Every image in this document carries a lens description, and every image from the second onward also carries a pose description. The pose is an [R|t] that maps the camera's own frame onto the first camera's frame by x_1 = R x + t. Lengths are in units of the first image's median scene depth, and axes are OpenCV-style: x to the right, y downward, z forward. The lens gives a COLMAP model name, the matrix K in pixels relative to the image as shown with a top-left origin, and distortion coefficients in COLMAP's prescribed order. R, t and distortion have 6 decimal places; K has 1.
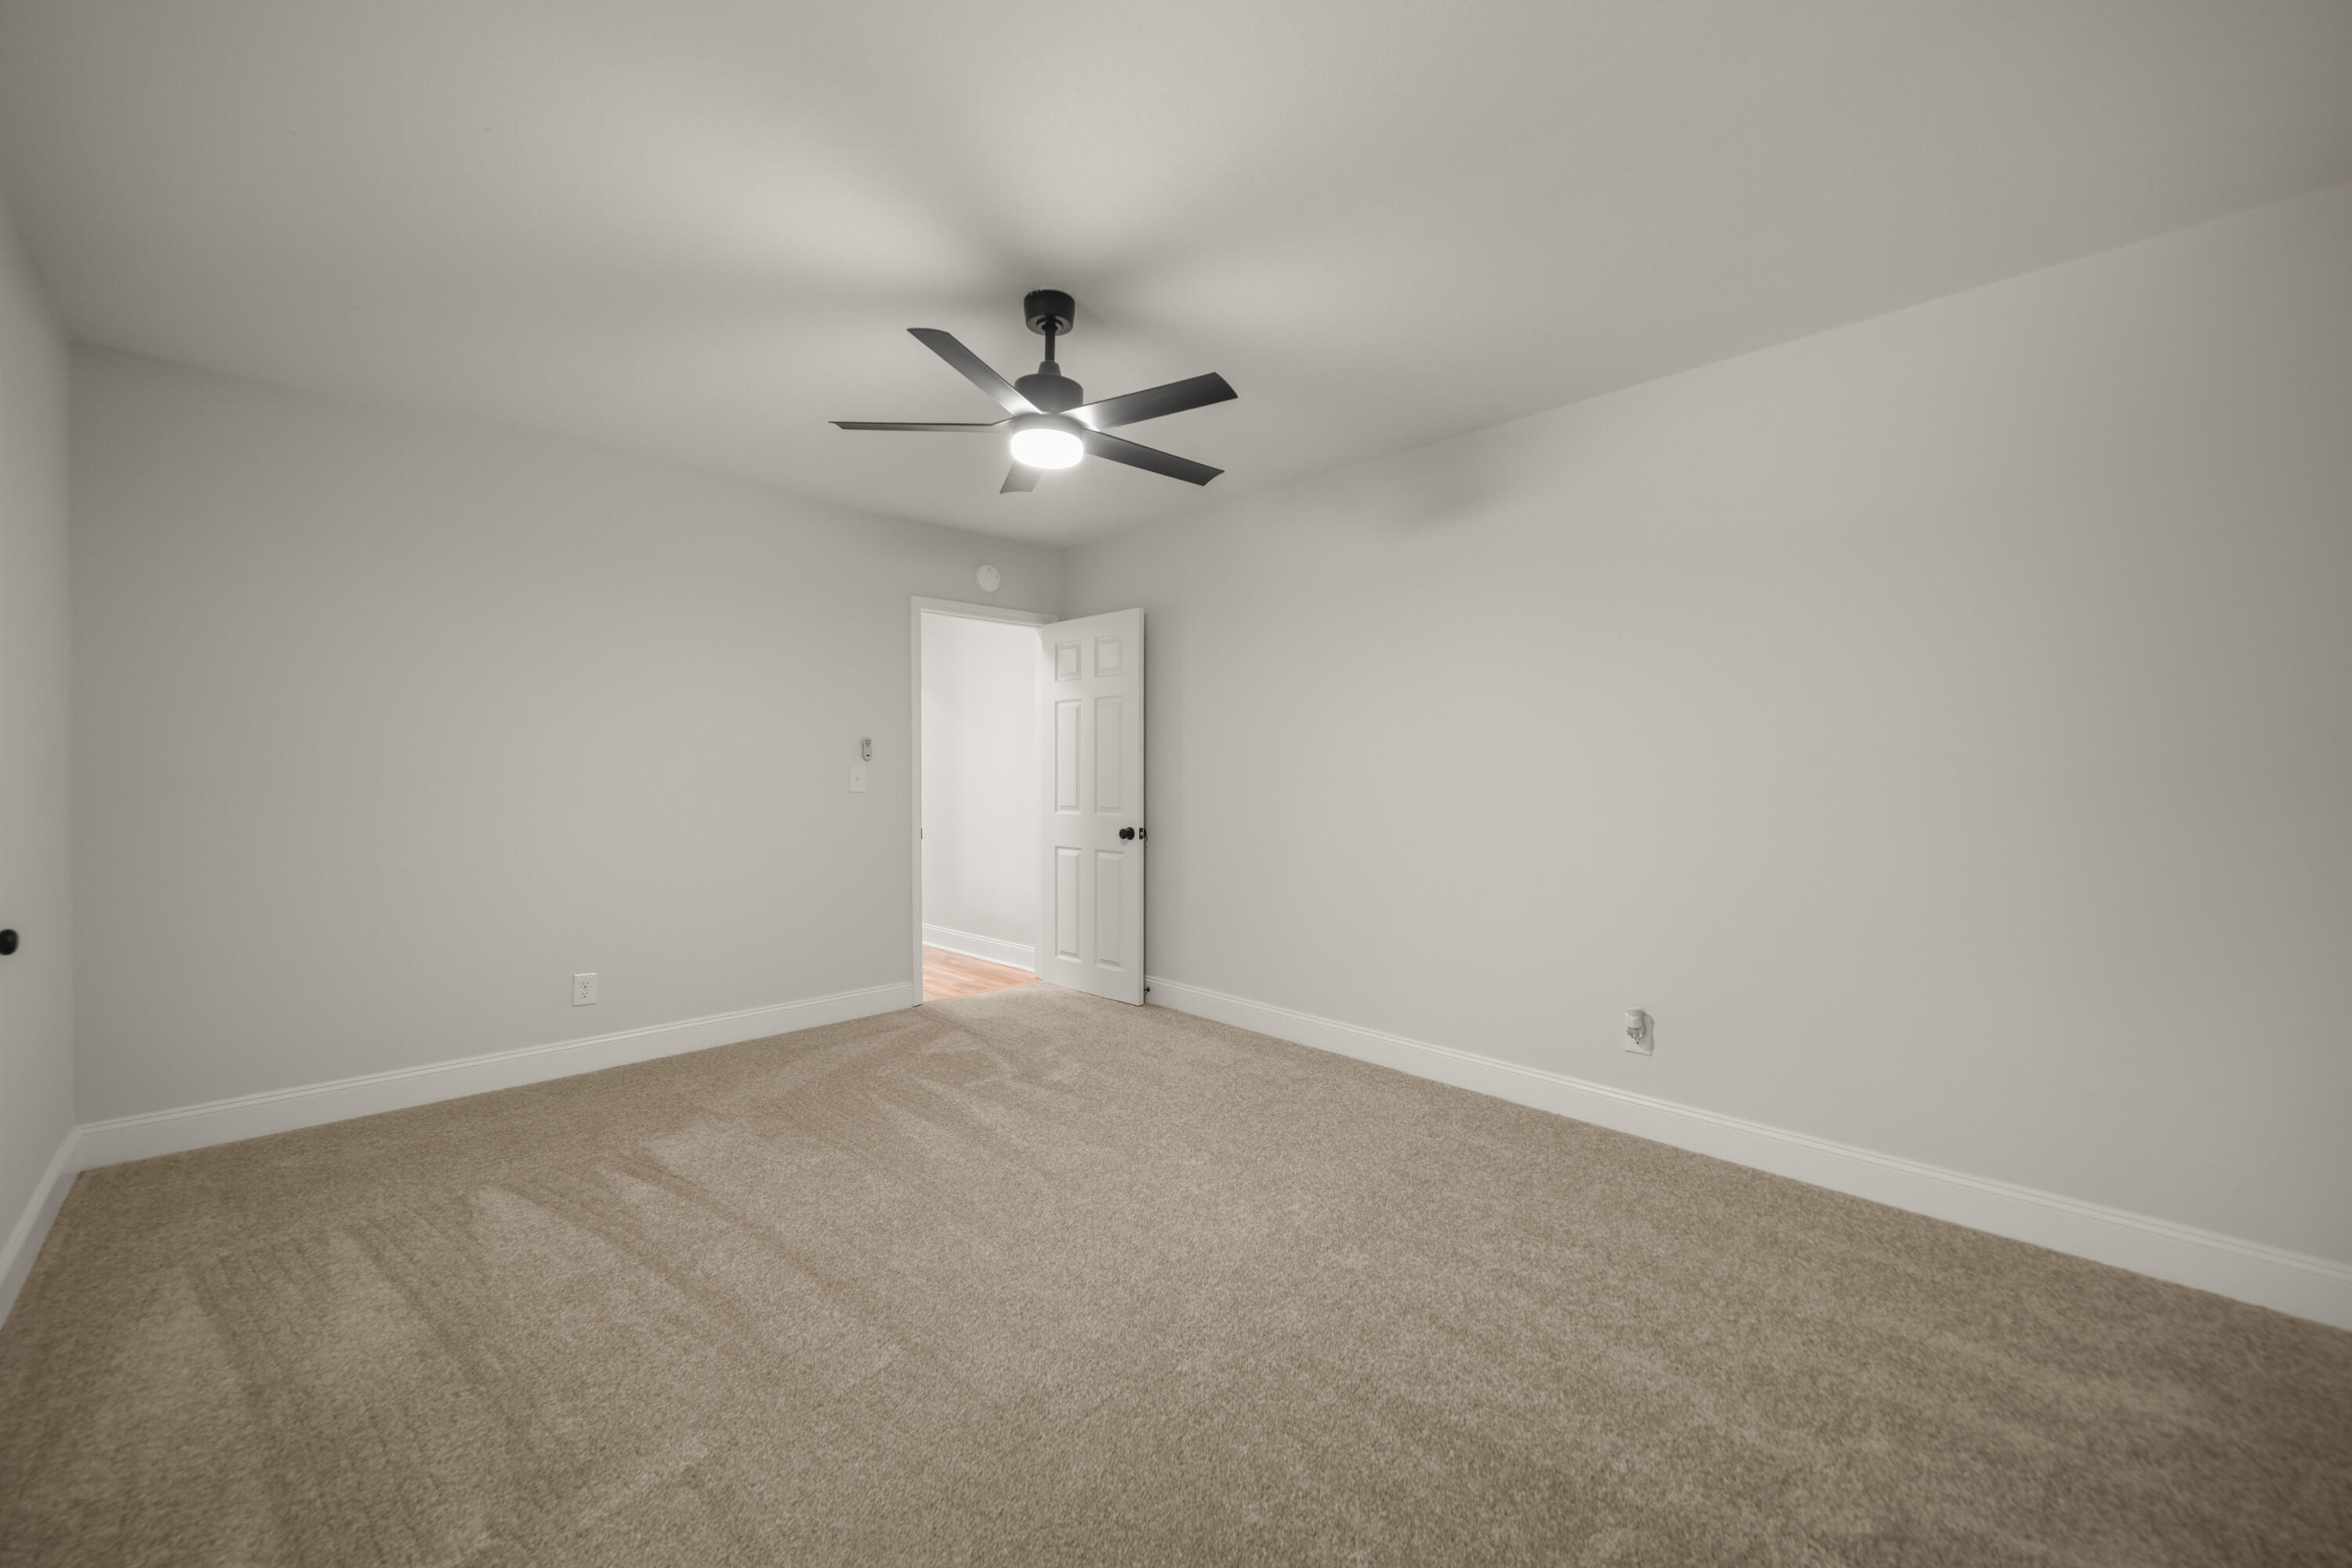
lens RADIAL K [[877.2, 0, 1176.0], [0, 877.2, 784.0], [0, 0, 1]] dist [-0.000900, -0.000347]
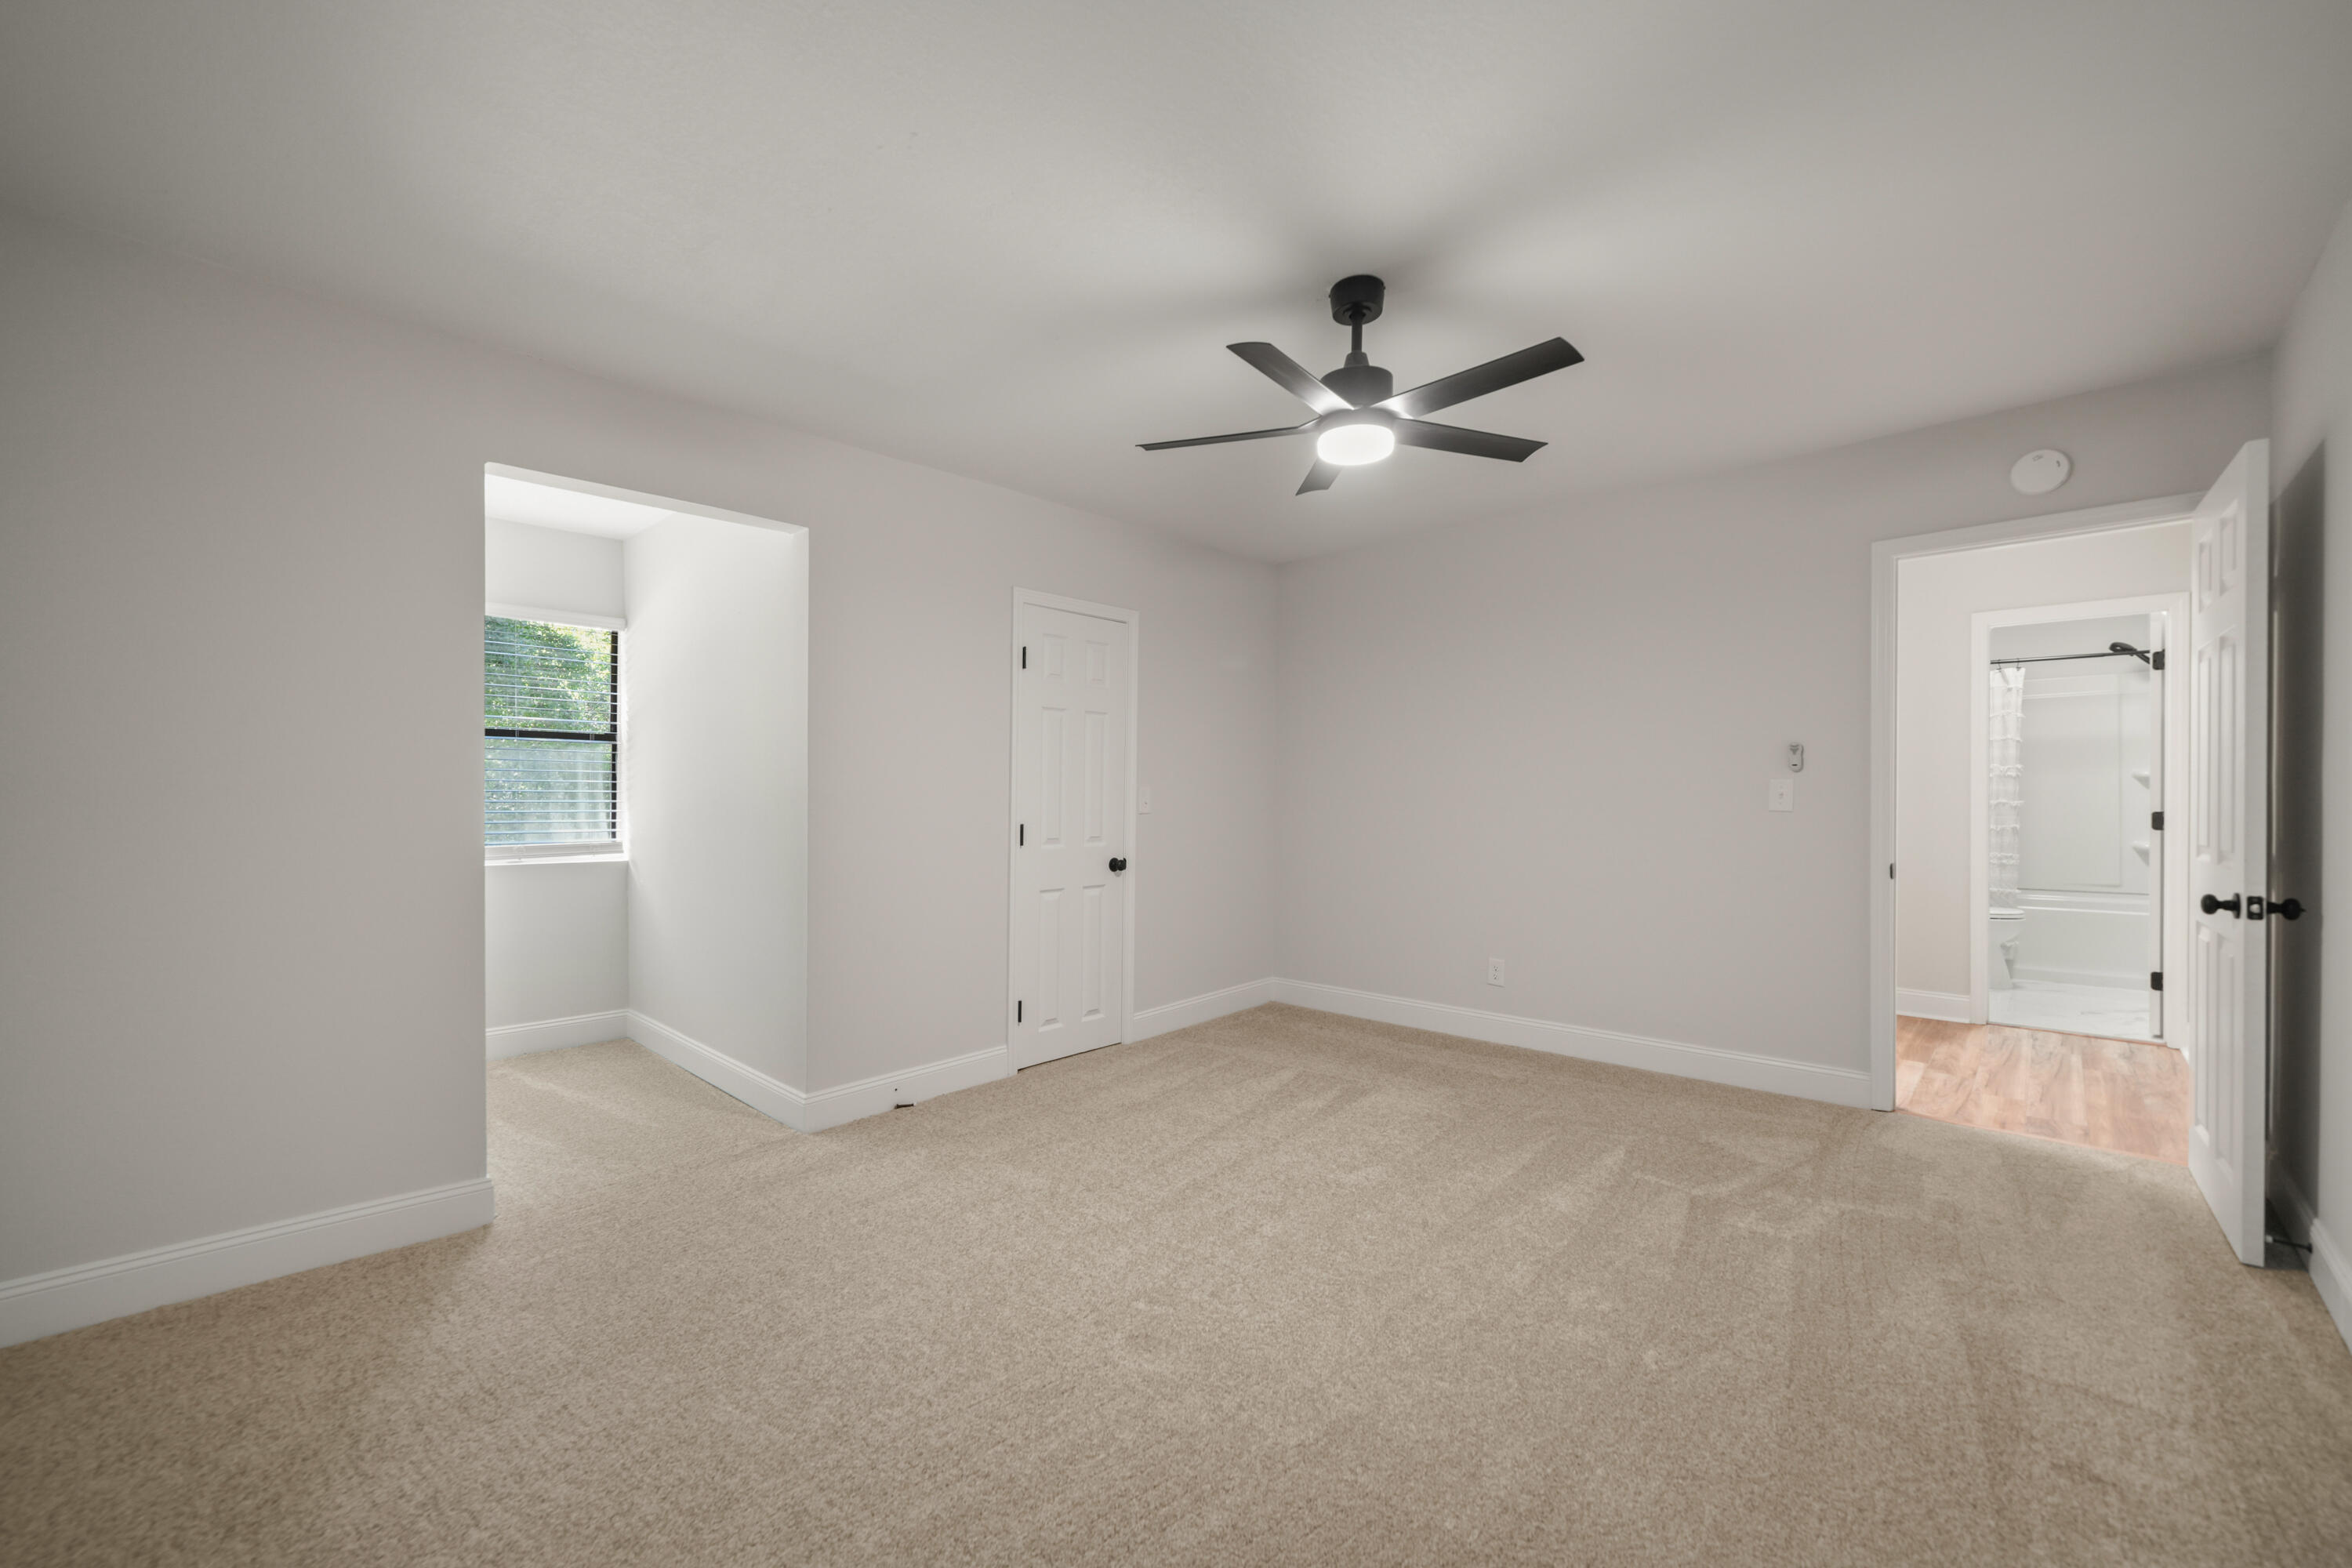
lens RADIAL K [[935.9, 0, 1177.9], [0, 935.9, 807.0], [0, 0, 1]] dist [-0.004004, 0.000978]
pose [[0.058516, 0.018778, -0.998110, 0.571313], [0.005238, 0.999804, 0.019117, -0.017596], [0.998273, -0.006347, 0.058406, 0.496767]]
